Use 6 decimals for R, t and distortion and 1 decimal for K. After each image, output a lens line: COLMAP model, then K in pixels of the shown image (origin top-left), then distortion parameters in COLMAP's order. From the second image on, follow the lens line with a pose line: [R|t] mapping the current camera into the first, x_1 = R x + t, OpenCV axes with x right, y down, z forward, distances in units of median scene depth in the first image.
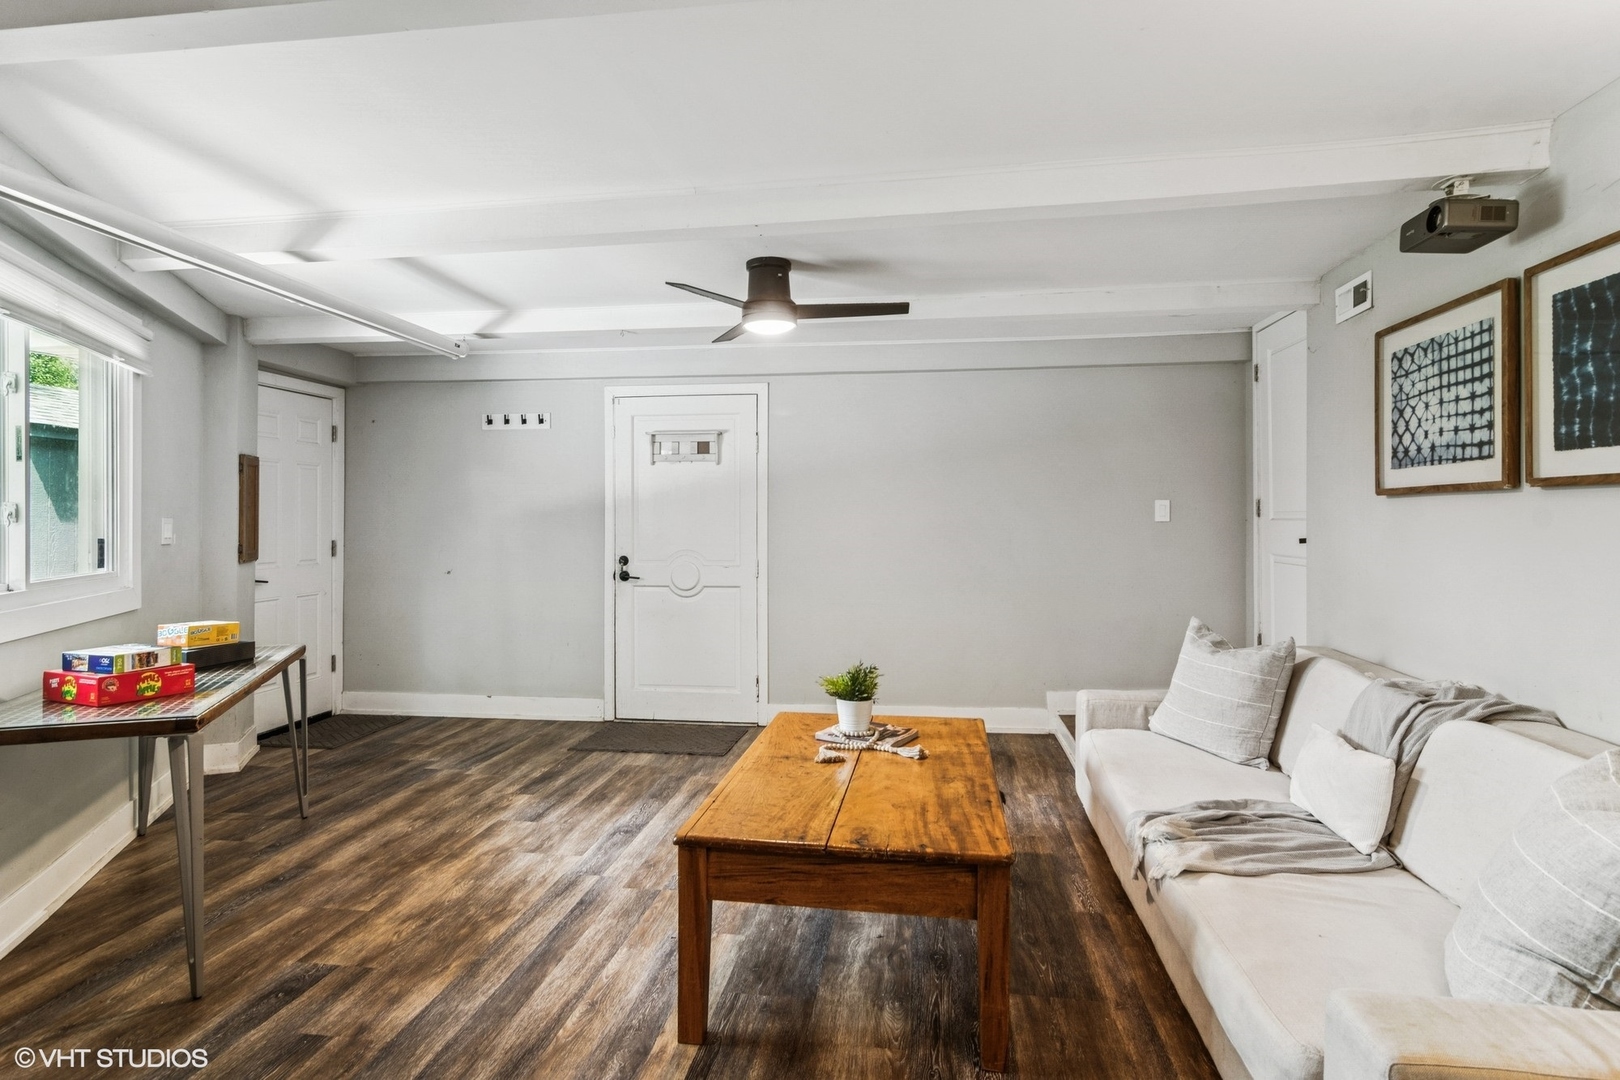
lens RADIAL K [[884.6, 0, 810.0], [0, 884.6, 540.0], [0, 0, 1]] dist [-0.013266, -0.000579]
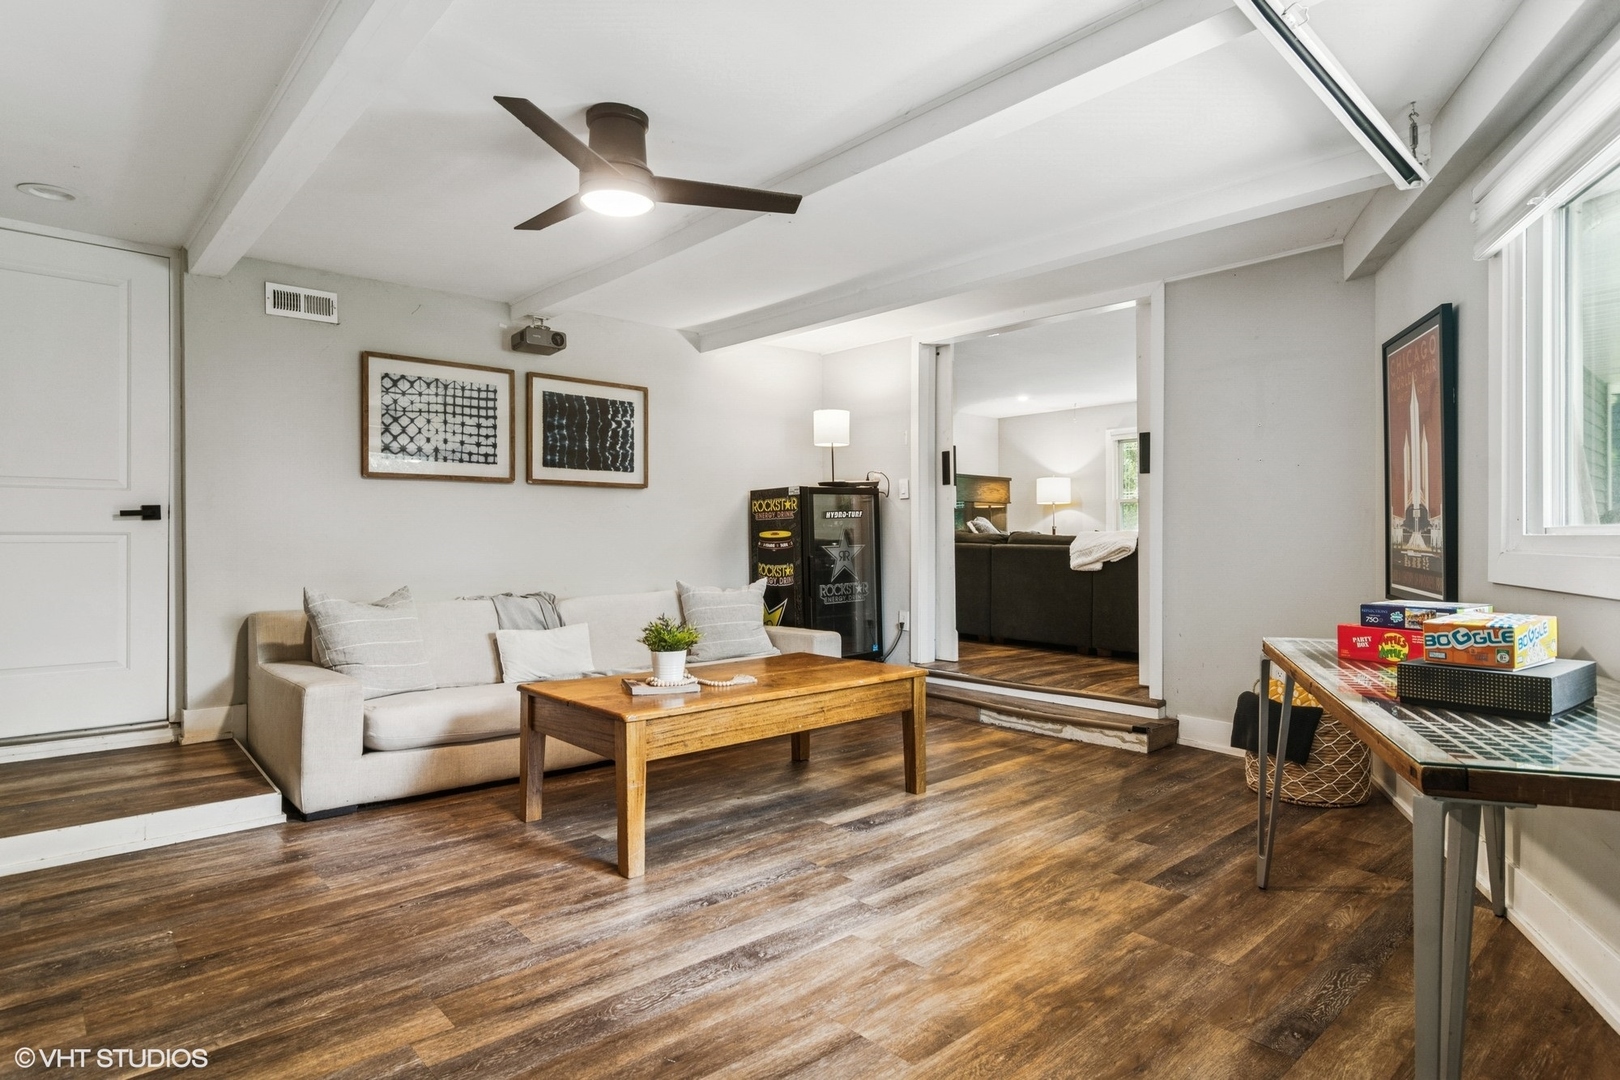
lens RADIAL K [[884.6, 0, 810.0], [0, 884.6, 540.0], [0, 0, 1]] dist [-0.013266, -0.000579]
pose [[-0.765247, 0.002512, 0.643732, -0.789285], [0.019390, 0.999629, 0.019149, 0.036321], [-0.643445, 0.027136, -0.765011, 1.784279]]
